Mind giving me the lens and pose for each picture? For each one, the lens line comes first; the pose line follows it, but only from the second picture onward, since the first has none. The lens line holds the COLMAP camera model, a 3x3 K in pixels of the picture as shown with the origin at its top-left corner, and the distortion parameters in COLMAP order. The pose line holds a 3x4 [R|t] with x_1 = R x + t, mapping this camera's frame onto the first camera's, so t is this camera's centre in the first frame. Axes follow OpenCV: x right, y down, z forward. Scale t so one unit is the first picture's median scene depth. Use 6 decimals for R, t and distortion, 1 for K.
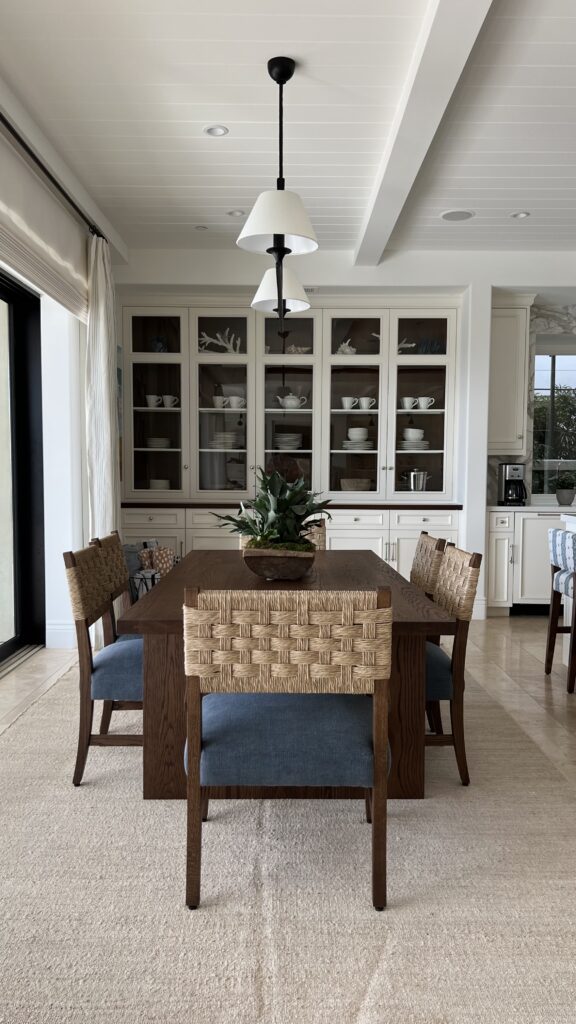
lens RADIAL K [[791.0, 0, 288.0], [0, 791.0, 512.0], [0, 0, 1]] dist [0.051068, -0.010295]
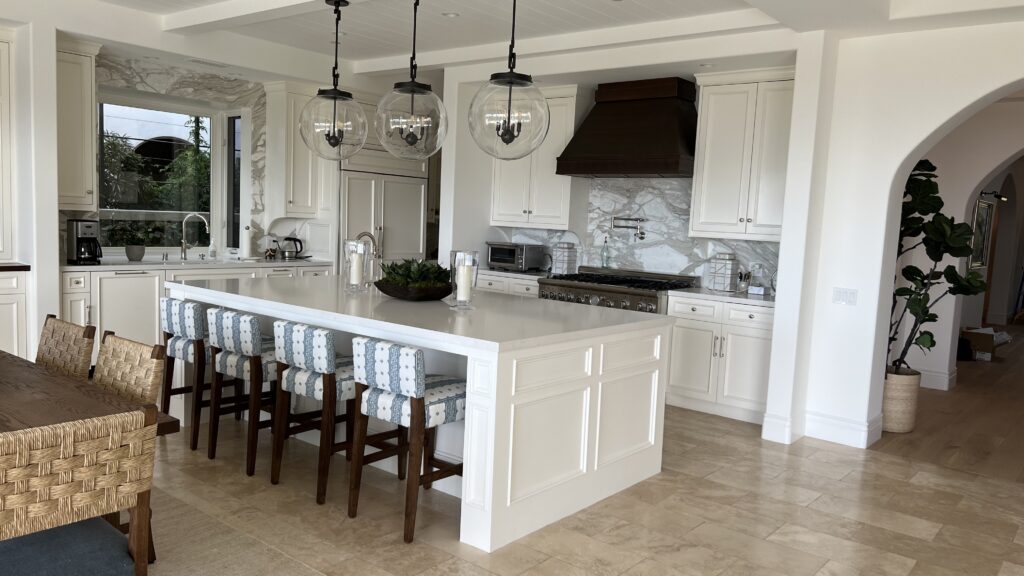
lens RADIAL K [[791.0, 0, 512.0], [0, 791.0, 288.0], [0, 0, 1]] dist [0.051068, -0.010295]
pose [[0.636629, -0.045888, 0.769804, -0.142251], [-0.009677, 0.997674, 0.067474, -0.051340], [-0.771110, -0.050405, 0.634704, -0.017475]]
